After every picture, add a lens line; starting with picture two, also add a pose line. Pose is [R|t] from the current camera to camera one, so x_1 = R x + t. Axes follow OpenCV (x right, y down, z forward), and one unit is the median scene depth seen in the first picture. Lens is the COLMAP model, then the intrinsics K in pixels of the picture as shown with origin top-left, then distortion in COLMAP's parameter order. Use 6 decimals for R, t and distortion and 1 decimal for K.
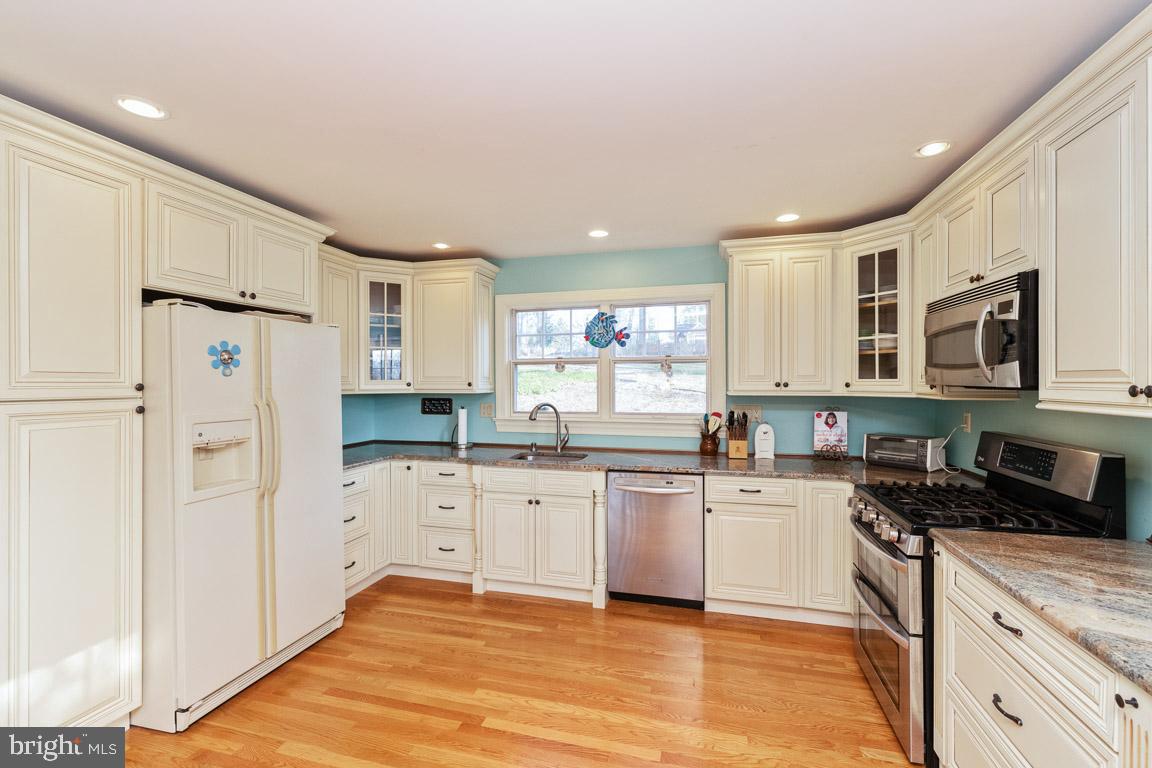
lens RADIAL K [[497.3, 0, 577.6], [0, 497.3, 382.6], [0, 0, 1]] dist [-0.001978, -0.000700]
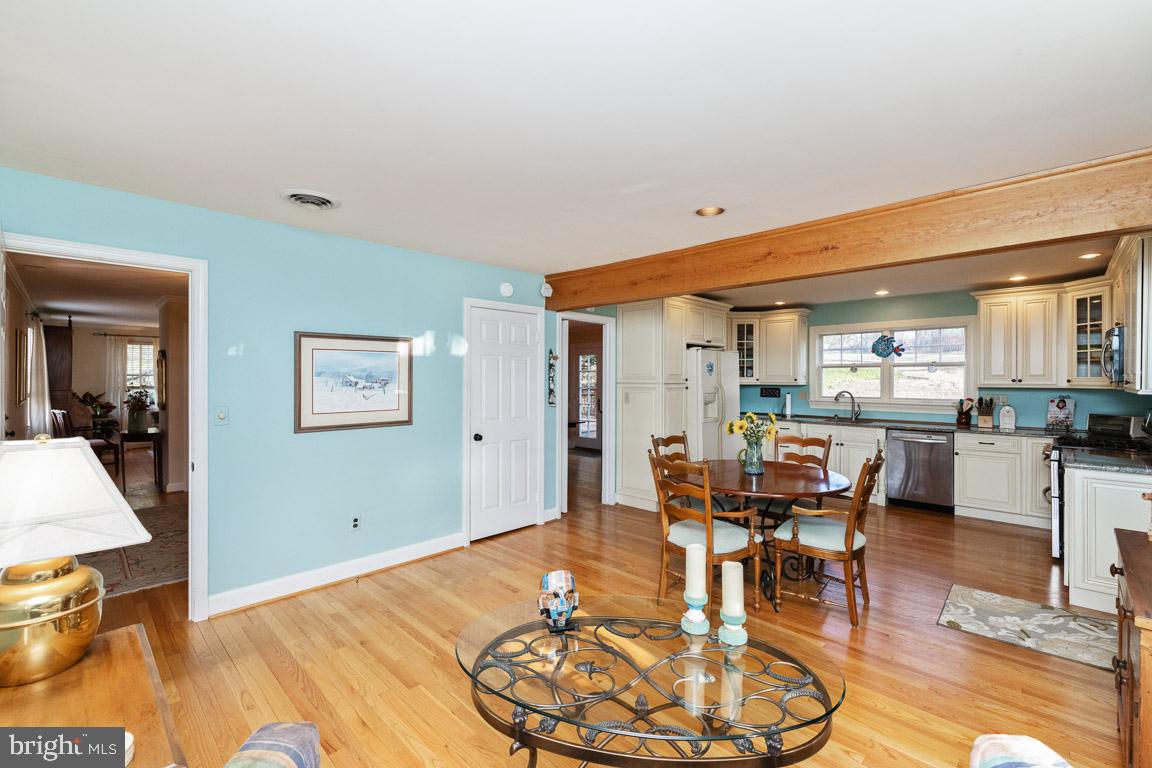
lens RADIAL K [[497.3, 0, 574.0], [0, 497.3, 378.7], [0, 0, 1]] dist [-0.001978, -0.000700]
pose [[0.871153, 0.003474, -0.491000, -0.039931], [-0.004555, 0.999989, -0.001006, 0.005683], [0.490991, 0.003113, 0.871159, -0.993469]]
